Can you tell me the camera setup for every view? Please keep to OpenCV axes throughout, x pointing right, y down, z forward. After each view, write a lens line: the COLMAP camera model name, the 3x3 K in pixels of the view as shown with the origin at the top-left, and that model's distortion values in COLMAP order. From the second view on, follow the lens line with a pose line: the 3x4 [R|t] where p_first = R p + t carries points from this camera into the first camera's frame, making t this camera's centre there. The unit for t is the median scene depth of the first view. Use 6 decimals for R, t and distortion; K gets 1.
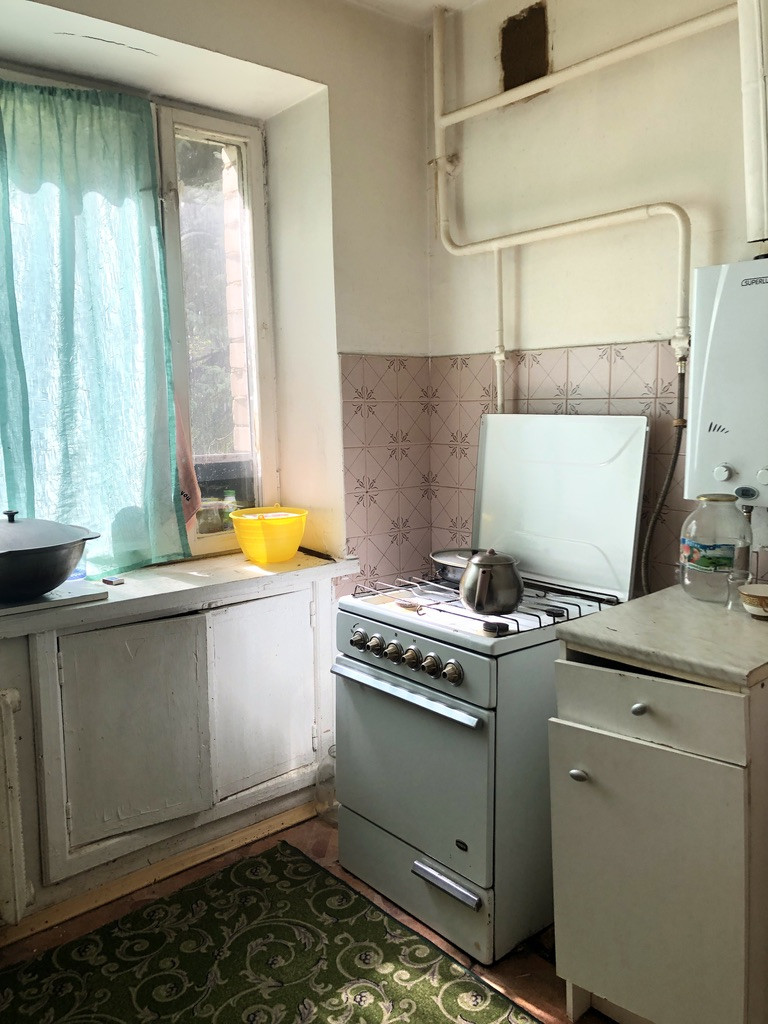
lens RADIAL K [[842.9, 0, 387.1], [0, 842.9, 501.3], [0, 0, 1]] dist [0.043873, -0.041607]
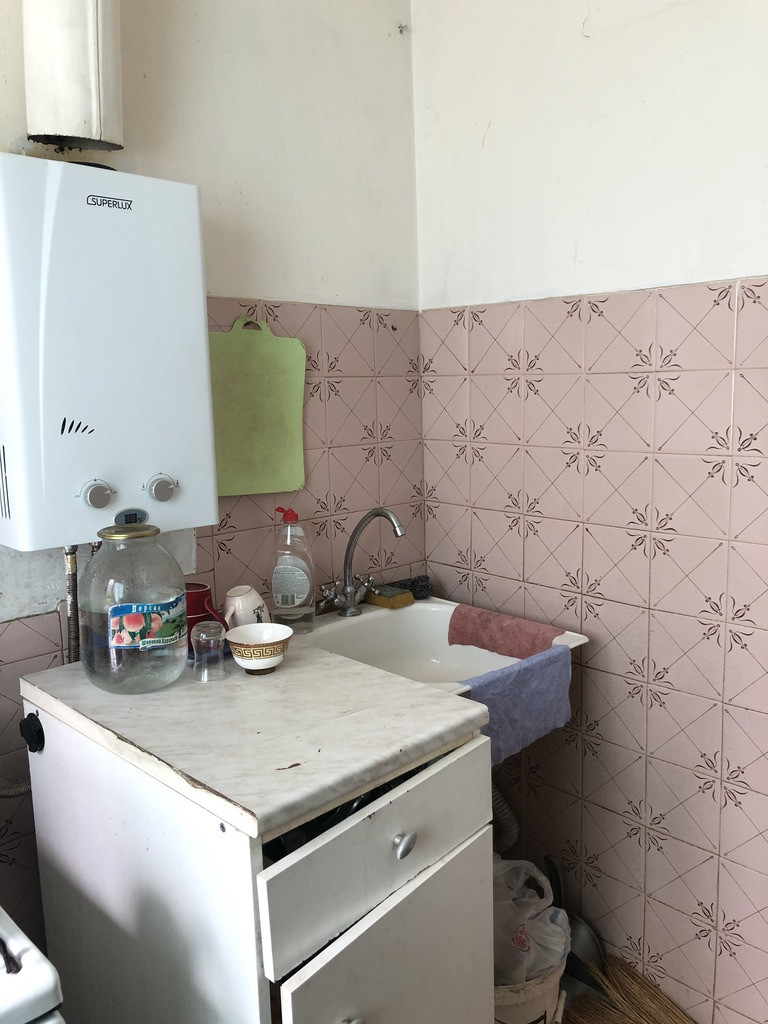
lens RADIAL K [[842.9, 0, 412.0], [0, 842.9, 491.5], [0, 0, 1]] dist [0.043873, -0.041607]
pose [[-0.079521, -0.120310, 0.989546, -0.238806], [0.135731, 0.982138, 0.130317, -0.080698], [-0.987549, 0.144675, -0.061770, 0.742670]]
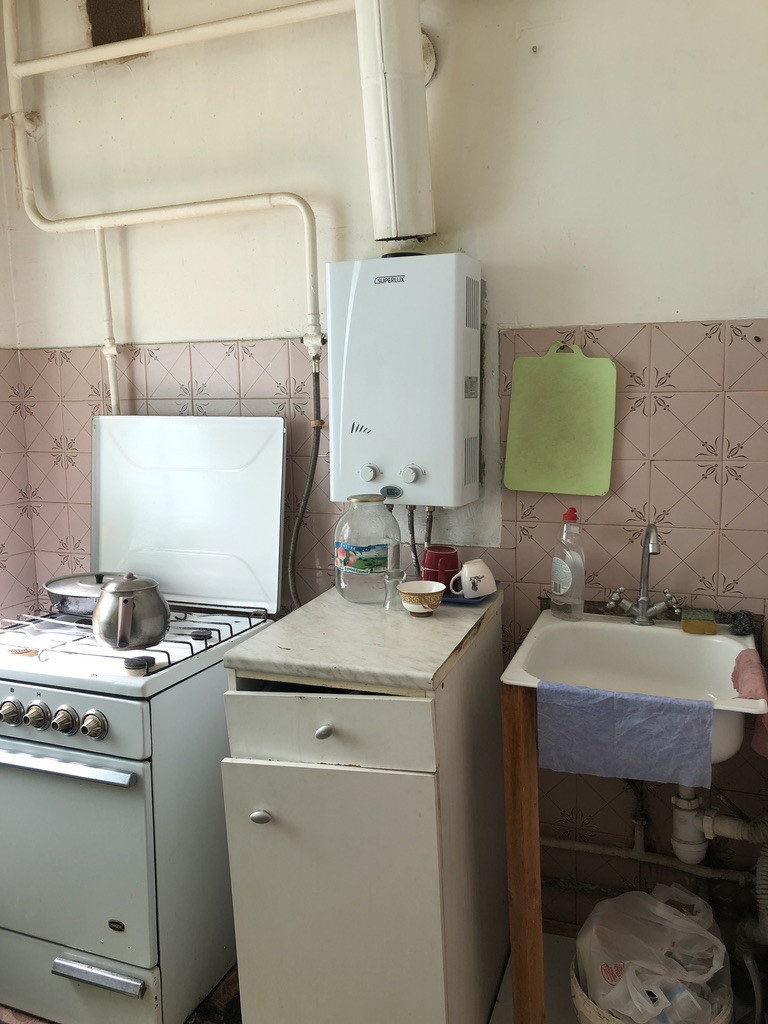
lens RADIAL K [[842.9, 0, 391.7], [0, 842.9, 504.7], [0, 0, 1]] dist [0.043873, -0.041607]
pose [[0.879773, -0.062250, 0.471301, -0.042387], [0.062484, 0.997931, 0.015170, -0.008453], [-0.471270, 0.016103, 0.881842, 0.110582]]
